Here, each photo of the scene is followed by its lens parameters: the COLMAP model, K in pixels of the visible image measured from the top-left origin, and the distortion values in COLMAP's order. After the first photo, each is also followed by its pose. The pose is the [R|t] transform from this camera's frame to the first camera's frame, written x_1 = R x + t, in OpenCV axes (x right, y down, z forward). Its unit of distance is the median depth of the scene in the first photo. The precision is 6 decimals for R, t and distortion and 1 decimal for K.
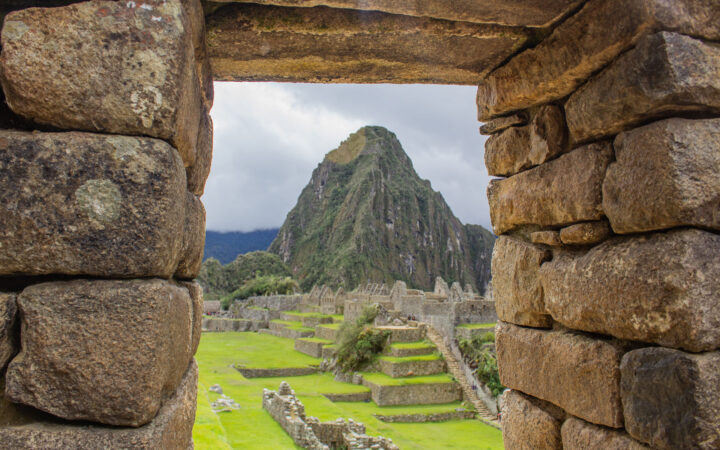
lens RADIAL K [[603.1, 0, 360.0], [0, 603.1, 225.0], [0, 0, 1]] dist [-0.002398, 0.000166]
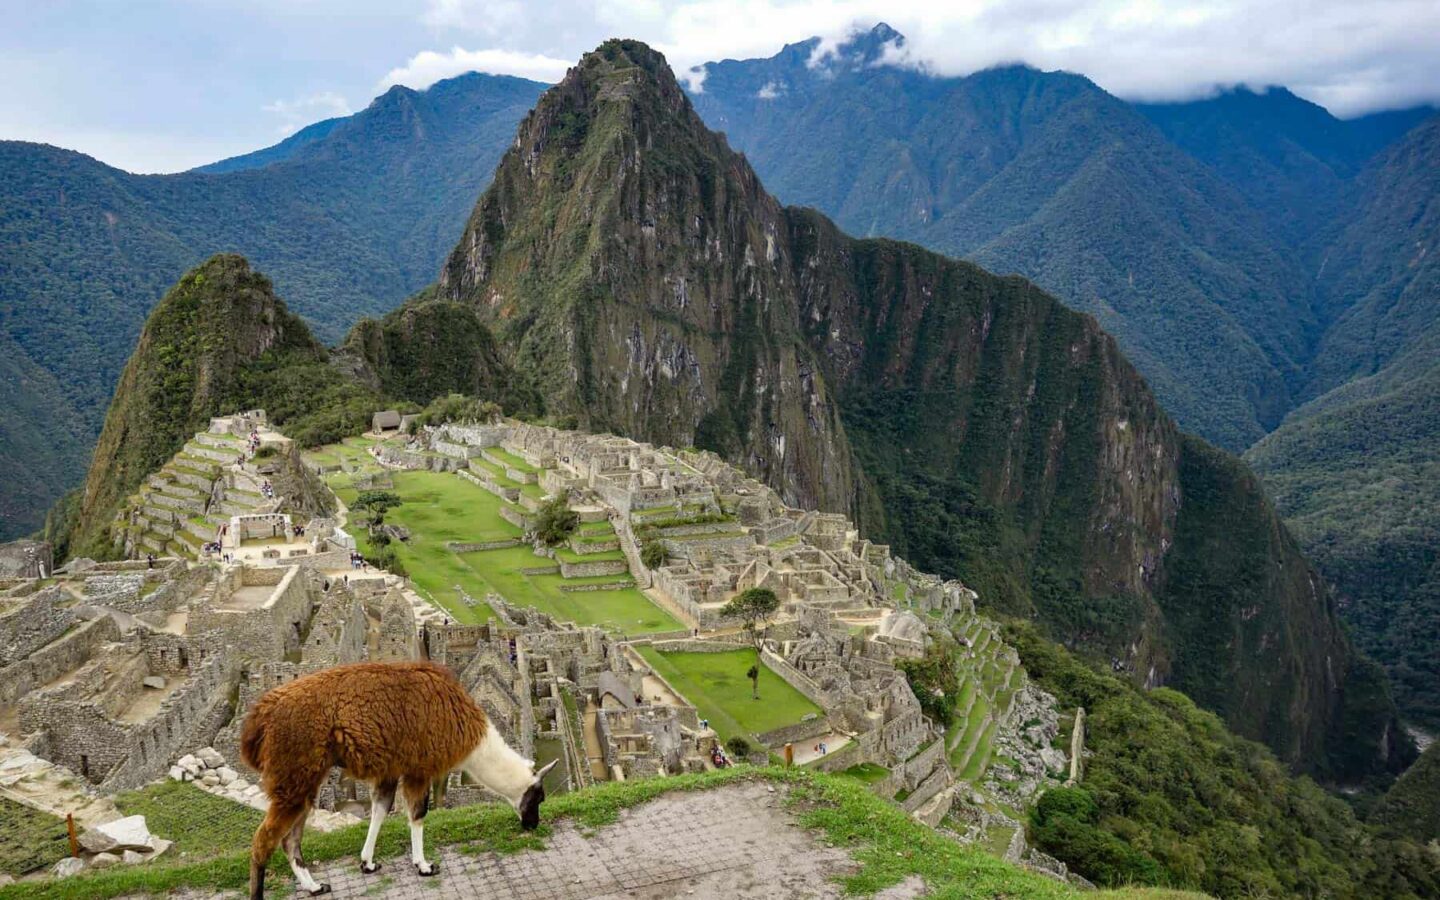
lens RADIAL K [[1206.2, 0, 720.0], [0, 1206.2, 450.0], [0, 0, 1]] dist [-0.002398, 0.000166]
pose [[0.996949, 0.001013, 0.078044, 0.025898], [-0.021764, 0.963862, 0.265513, -0.107796], [-0.074955, -0.266402, 0.960943, -0.236644]]
